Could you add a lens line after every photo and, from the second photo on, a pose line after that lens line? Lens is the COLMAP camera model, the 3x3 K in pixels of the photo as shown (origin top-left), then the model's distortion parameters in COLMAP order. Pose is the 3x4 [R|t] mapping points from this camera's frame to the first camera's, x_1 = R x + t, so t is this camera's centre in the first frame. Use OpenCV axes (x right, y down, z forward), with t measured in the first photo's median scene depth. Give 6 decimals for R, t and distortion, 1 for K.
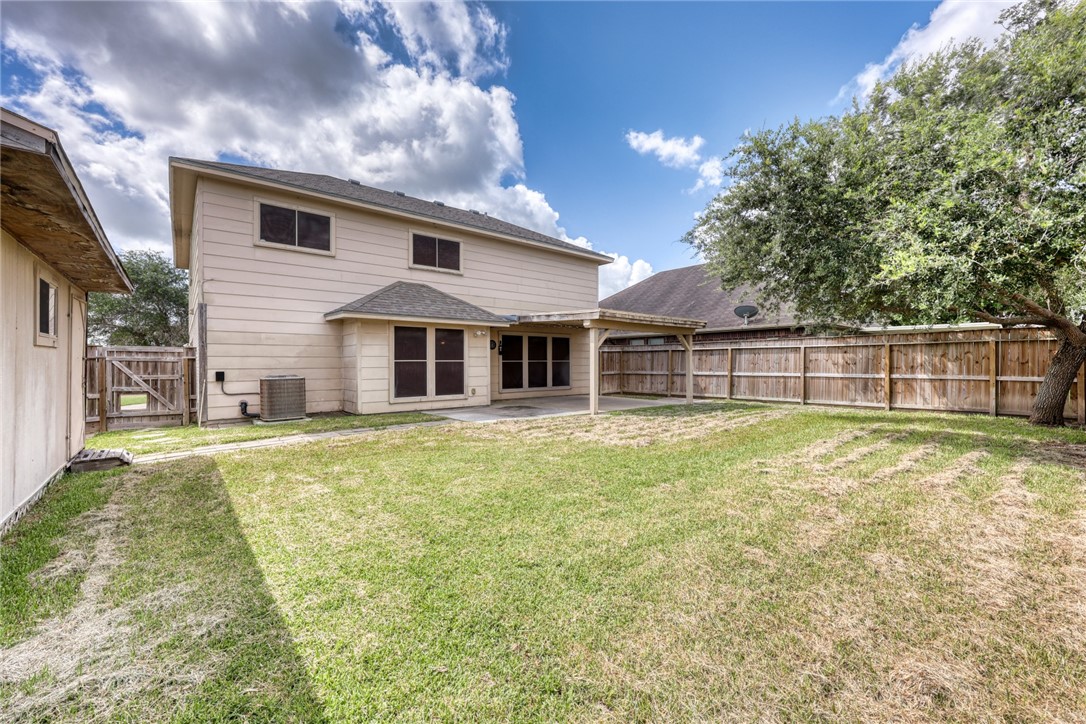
lens RADIAL K [[431.1, 0, 544.3], [0, 431.1, 364.0], [0, 0, 1]] dist [0.001271, -0.000057]
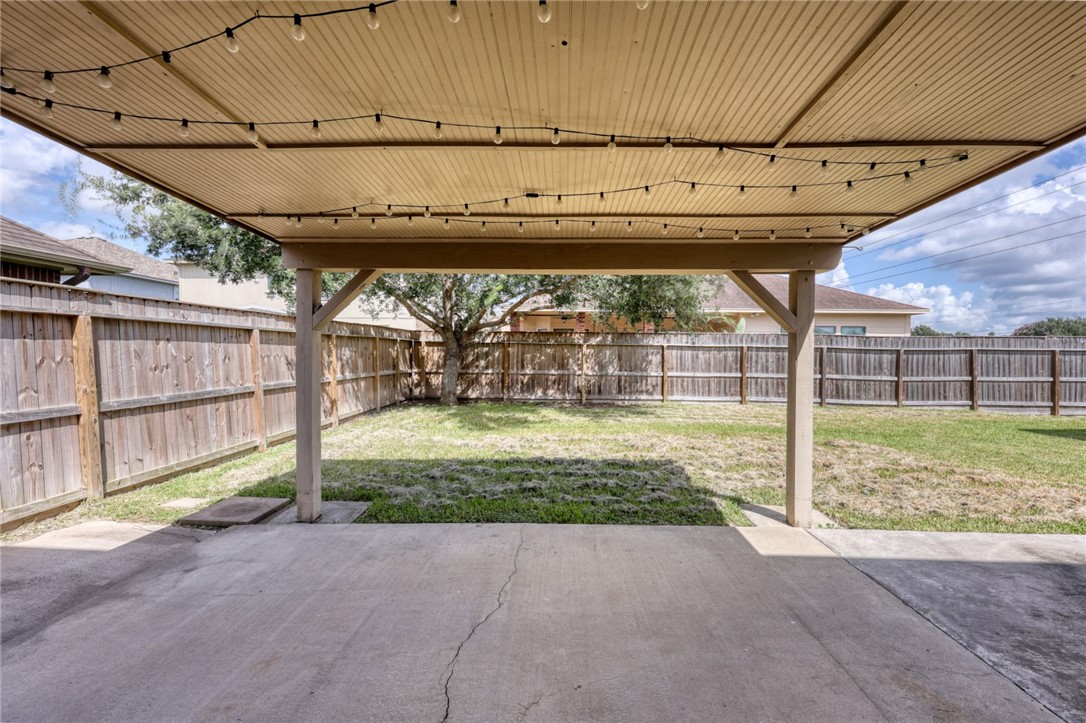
lens RADIAL K [[451.1, 0, 542.4], [0, 451.1, 356.5], [0, 0, 1]] dist [0.002544, 0.000513]
pose [[-0.744190, -0.010619, 0.667883, 0.020175], [-0.004849, 0.999933, 0.010495, -0.017145], [-0.667950, 0.004572, -0.744192, 1.188009]]
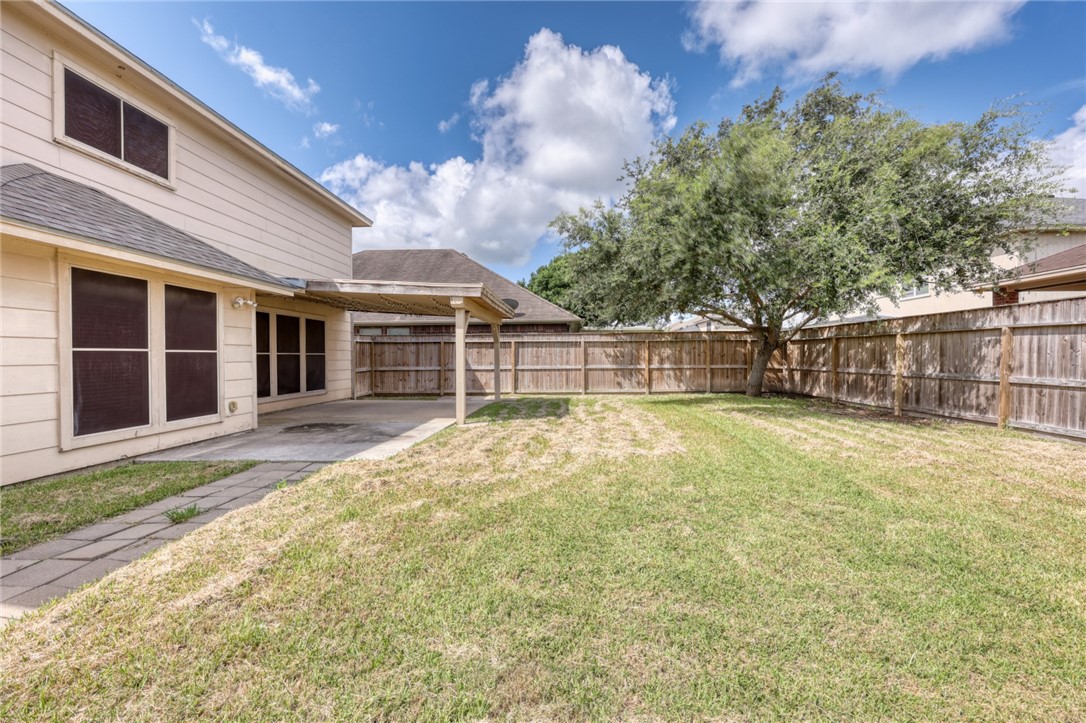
lens RADIAL K [[451.1, 0, 545.4], [0, 451.1, 360.2], [0, 0, 1]] dist [0.002544, 0.000513]
pose [[0.675472, -0.005791, 0.737362, -0.311526], [0.004488, 0.999983, 0.003742, 0.003058], [-0.737372, 0.000782, 0.675487, 0.306159]]
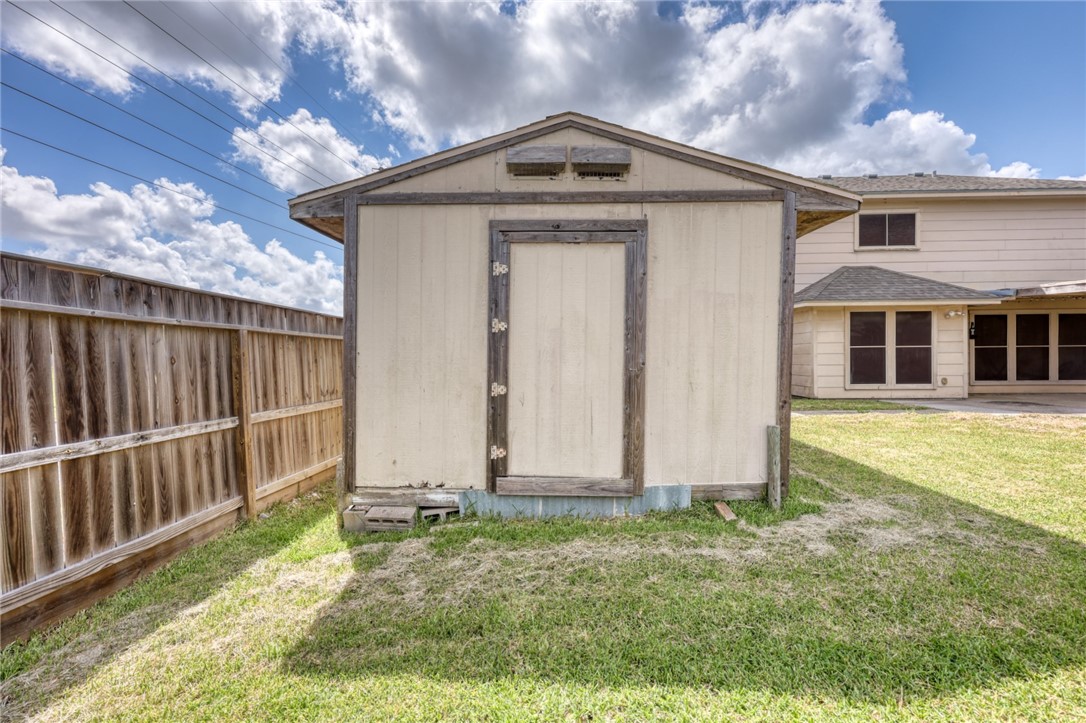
lens RADIAL K [[451.1, 0, 544.0], [0, 451.1, 359.7], [0, 0, 1]] dist [0.002544, 0.000513]
pose [[0.744200, 0.002369, -0.667953, -0.152113], [0.003951, 0.999961, 0.007948, 0.009137], [0.667945, -0.008554, 0.744161, -0.216126]]
